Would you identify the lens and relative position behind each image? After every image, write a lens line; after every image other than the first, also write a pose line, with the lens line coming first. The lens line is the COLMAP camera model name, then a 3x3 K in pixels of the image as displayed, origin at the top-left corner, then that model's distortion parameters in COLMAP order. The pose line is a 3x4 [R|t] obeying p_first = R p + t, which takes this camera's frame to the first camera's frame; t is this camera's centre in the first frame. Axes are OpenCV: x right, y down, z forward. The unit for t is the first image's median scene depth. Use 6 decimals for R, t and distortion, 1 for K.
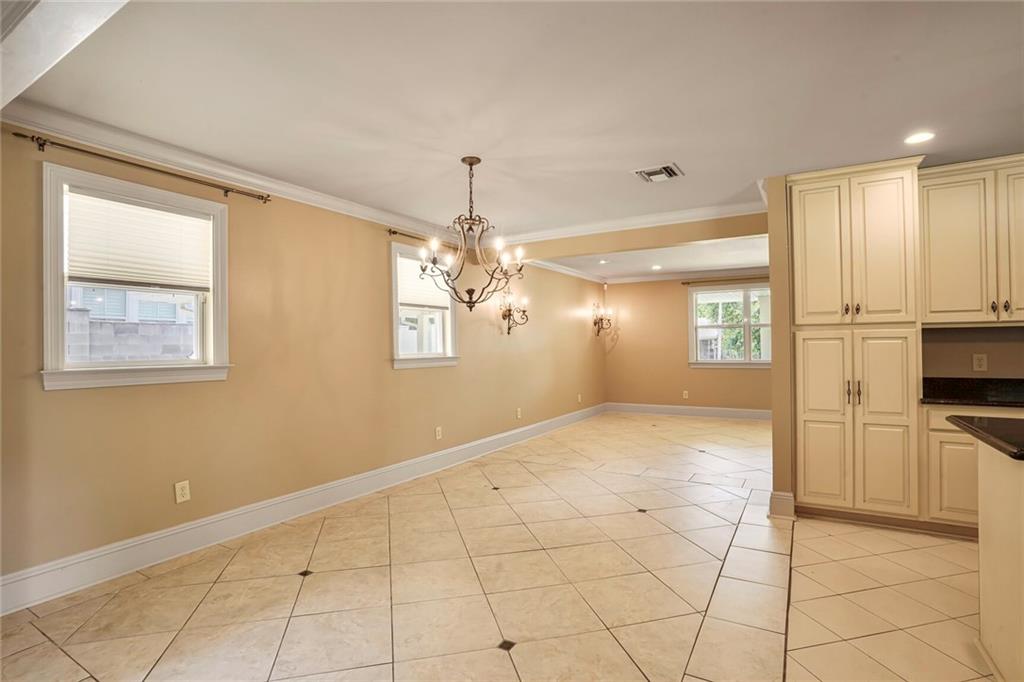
lens RADIAL K [[496.5, 0, 521.9], [0, 496.5, 341.4], [0, 0, 1]] dist [-0.066039, 0.023724]
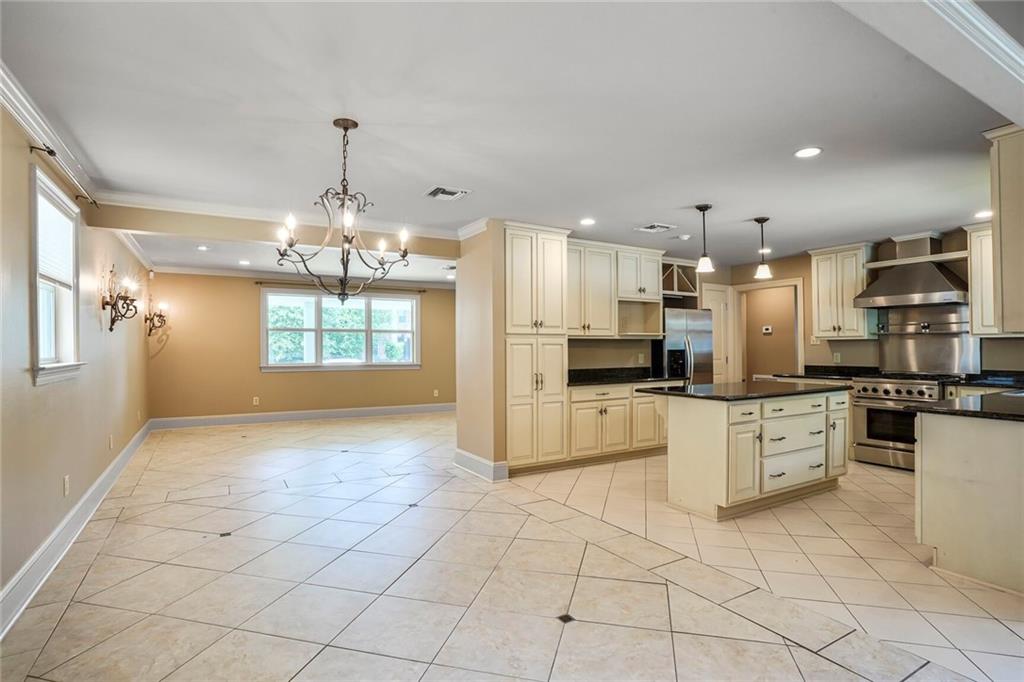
lens RADIAL K [[496.5, 0, 505.8], [0, 496.5, 340.9], [0, 0, 1]] dist [-0.066039, 0.023724]
pose [[0.501055, 0.019881, 0.865187, -0.643864], [-0.011506, 0.999801, -0.016311, 0.008702], [-0.865339, -0.001782, 0.501184, 0.340731]]
